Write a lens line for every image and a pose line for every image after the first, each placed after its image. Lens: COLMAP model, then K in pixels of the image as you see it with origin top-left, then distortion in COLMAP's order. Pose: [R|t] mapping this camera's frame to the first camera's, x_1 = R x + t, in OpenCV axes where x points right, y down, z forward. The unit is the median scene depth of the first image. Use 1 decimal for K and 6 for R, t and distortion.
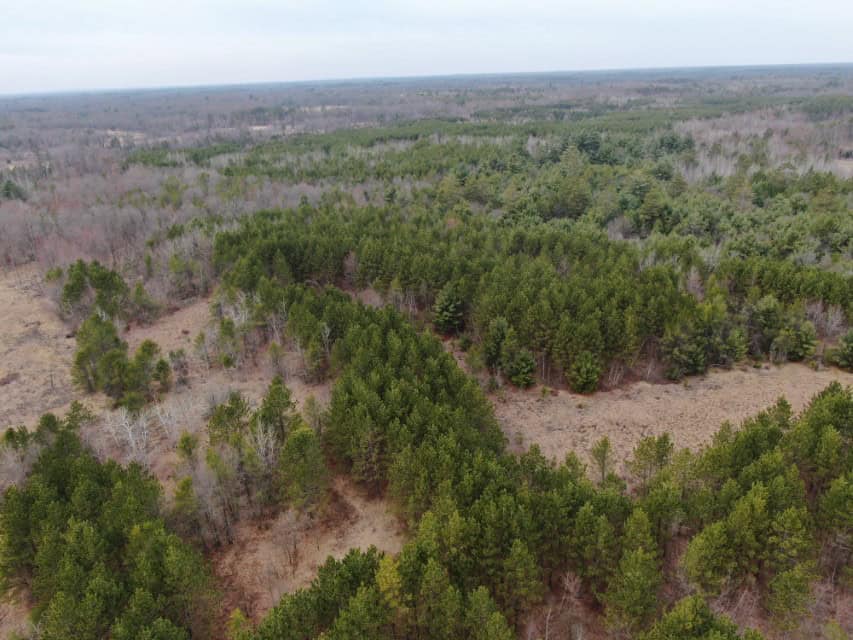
lens RADIAL K [[612.1, 0, 426.5], [0, 612.1, 320.0], [0, 0, 1]] dist [-0.016880, 0.000699]
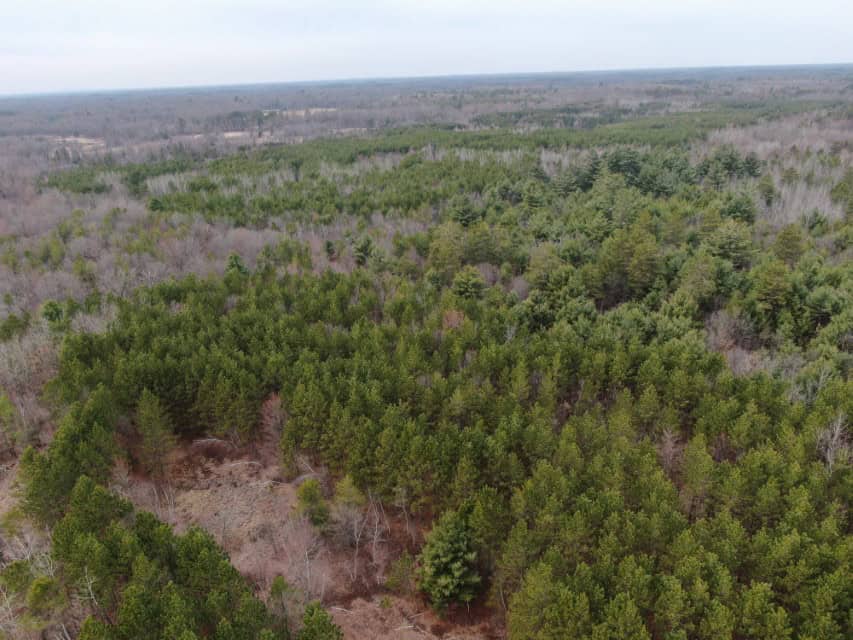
lens RADIAL K [[612.1, 0, 426.5], [0, 612.1, 320.0], [0, 0, 1]] dist [-0.016880, 0.000699]
pose [[0.999973, -0.002696, 0.006844, 0.006453], [0.002702, 0.999996, -0.000908, -0.095982], [-0.006842, 0.000926, 0.999976, 0.237088]]
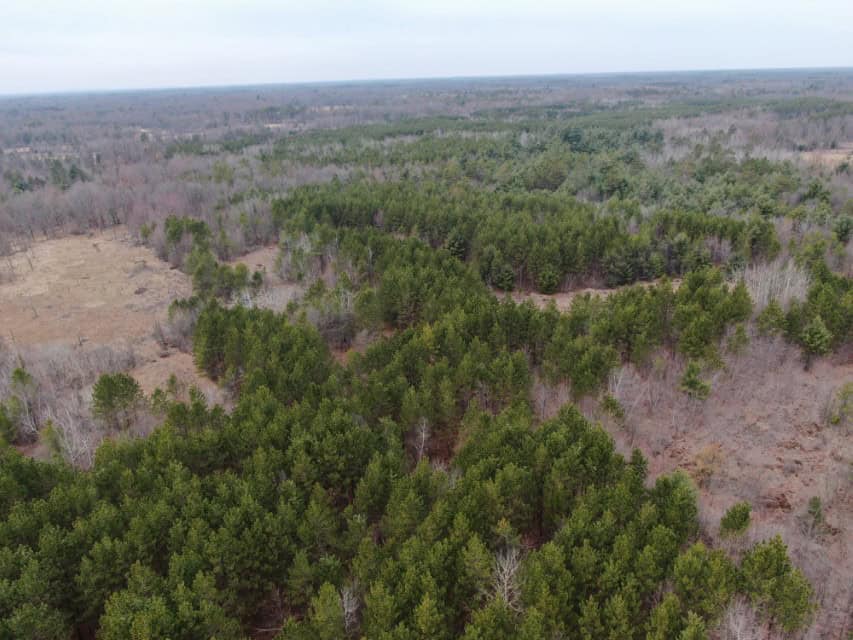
lens RADIAL K [[612.1, 0, 426.5], [0, 612.1, 320.0], [0, 0, 1]] dist [-0.016880, 0.000699]
pose [[0.999989, 0.004151, 0.002054, -0.013137], [-0.004145, 0.999987, -0.003106, 0.069936], [-0.002067, 0.003097, 0.999993, -0.171219]]
